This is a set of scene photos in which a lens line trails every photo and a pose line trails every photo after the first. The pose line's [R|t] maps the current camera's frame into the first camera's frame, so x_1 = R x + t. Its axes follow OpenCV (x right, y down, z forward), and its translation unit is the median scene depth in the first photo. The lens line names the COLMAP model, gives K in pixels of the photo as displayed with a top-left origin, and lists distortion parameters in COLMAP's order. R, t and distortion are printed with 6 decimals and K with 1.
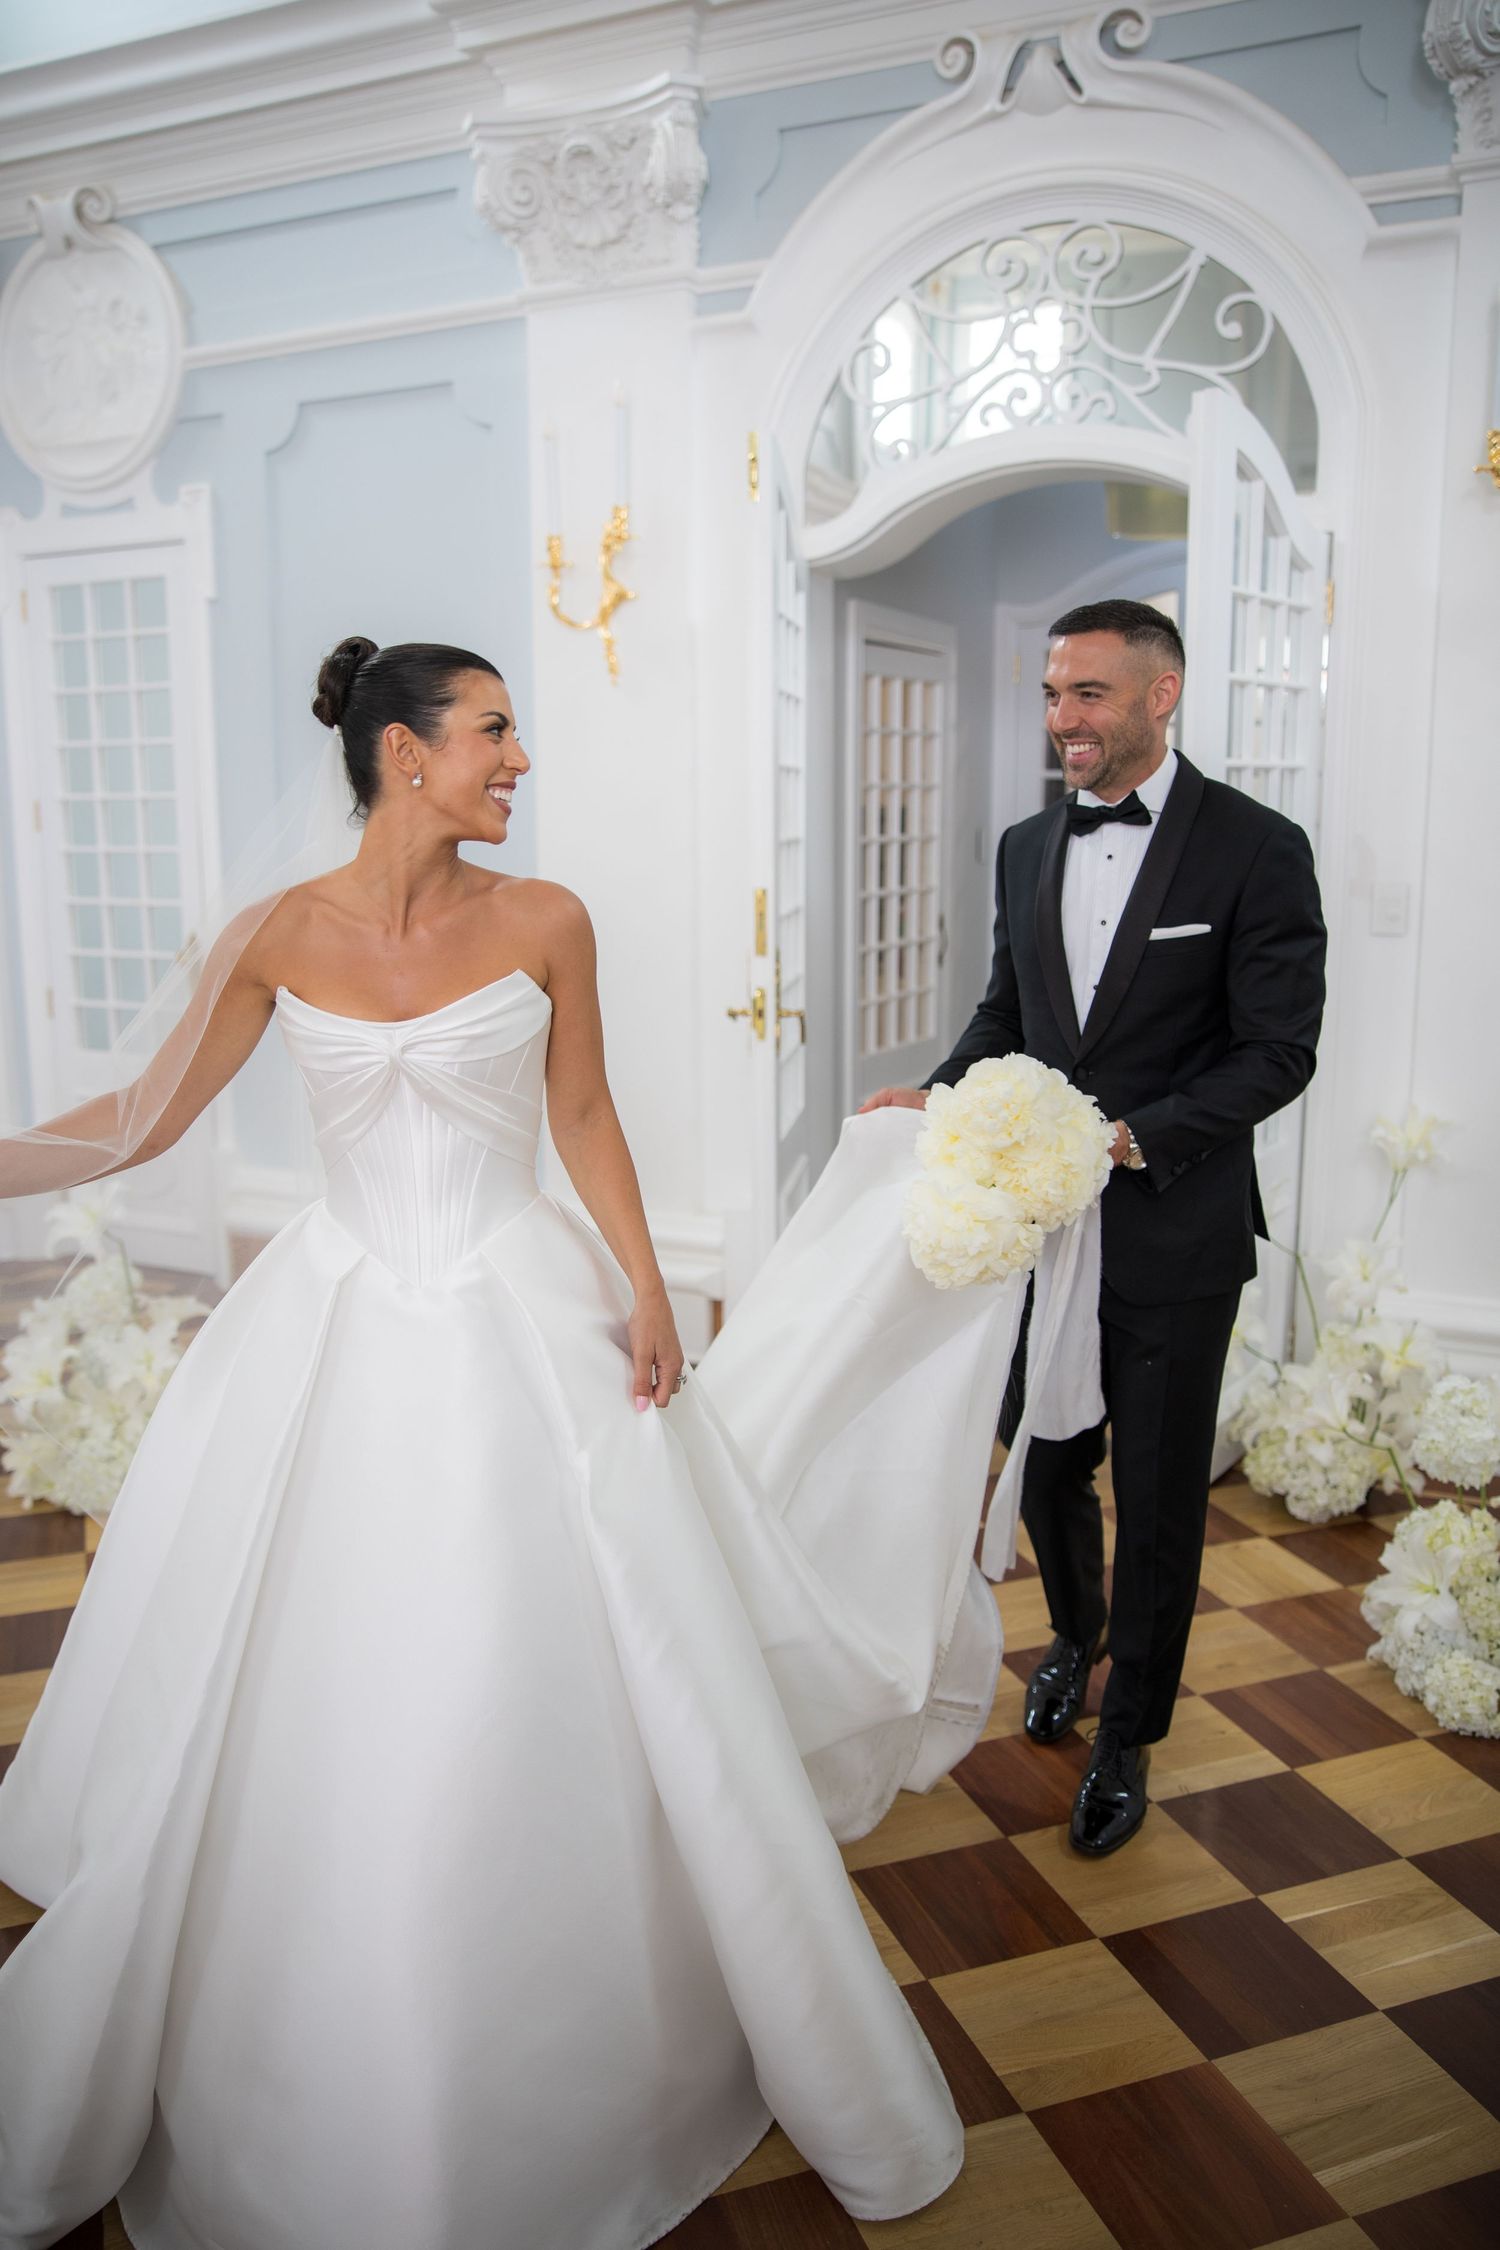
lens RADIAL K [[1879.2, 0, 688.2], [0, 1879.2, 1067.5], [0, 0, 1]] dist [-0.060004, 0.083403]
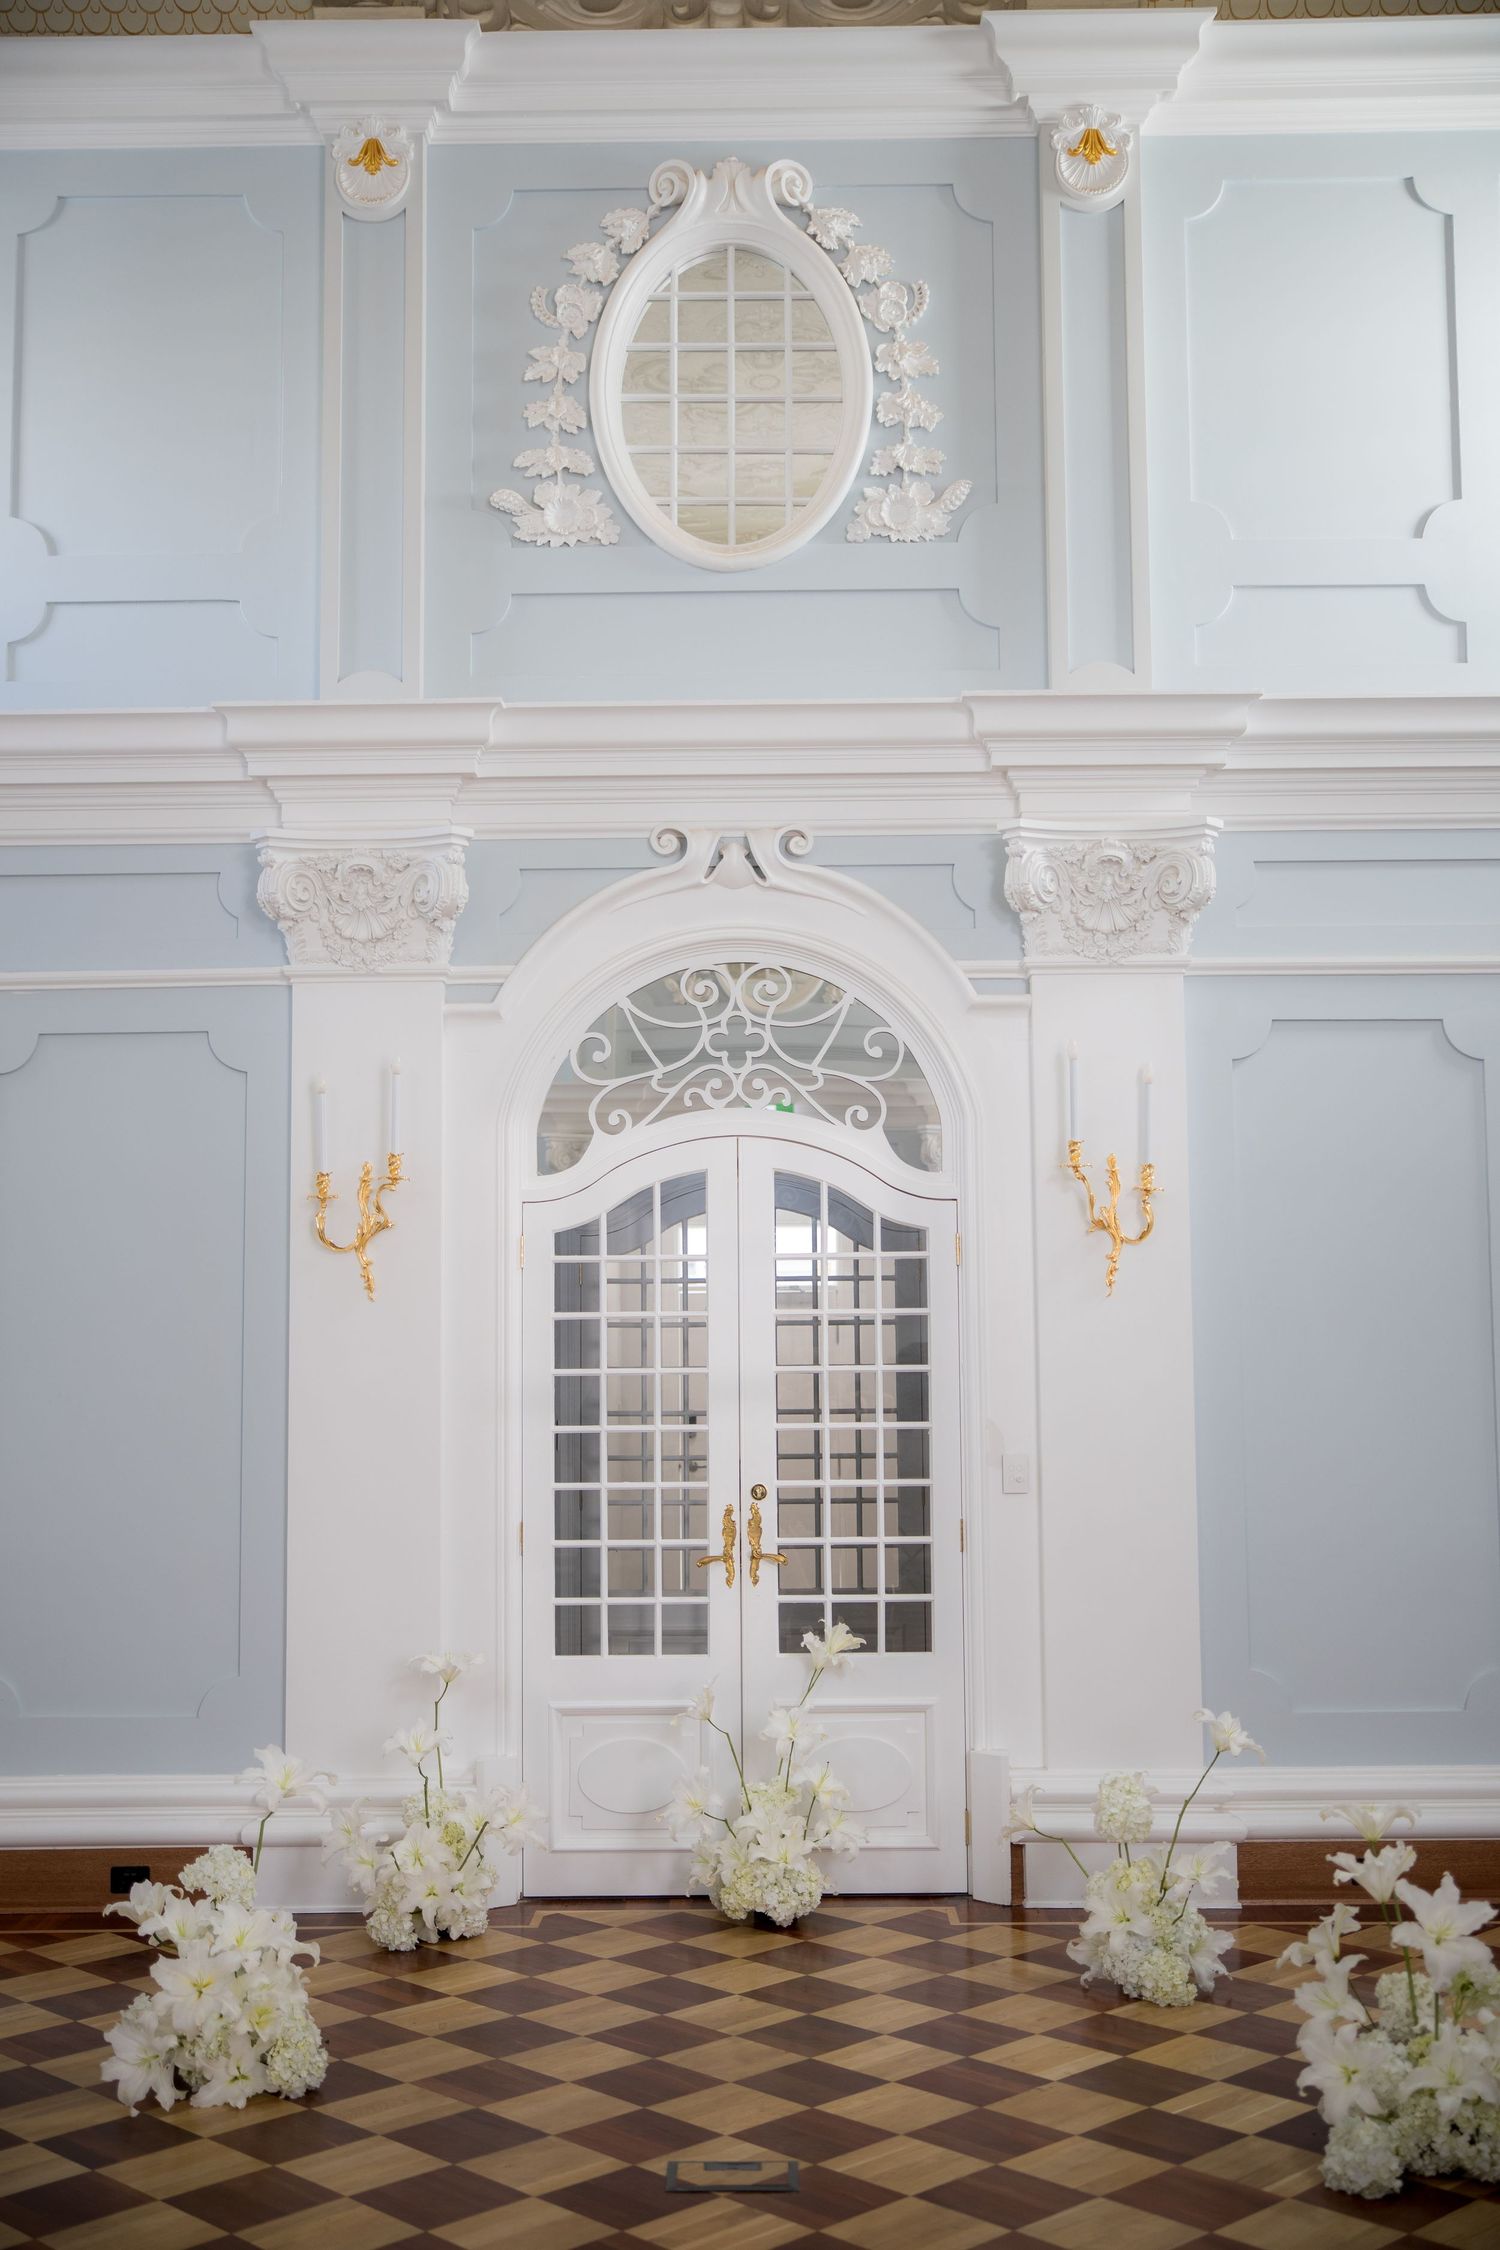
lens RADIAL K [[2401.7, 0, 728.7], [0, 2401.7, 1113.3], [0, 0, 1]] dist [-0.023608, 0.000000]
pose [[0.902914, 0.044629, 0.427499, -0.513483], [0.065670, 0.968594, -0.239818, 0.058857], [-0.424776, 0.244609, 0.871626, -0.445032]]
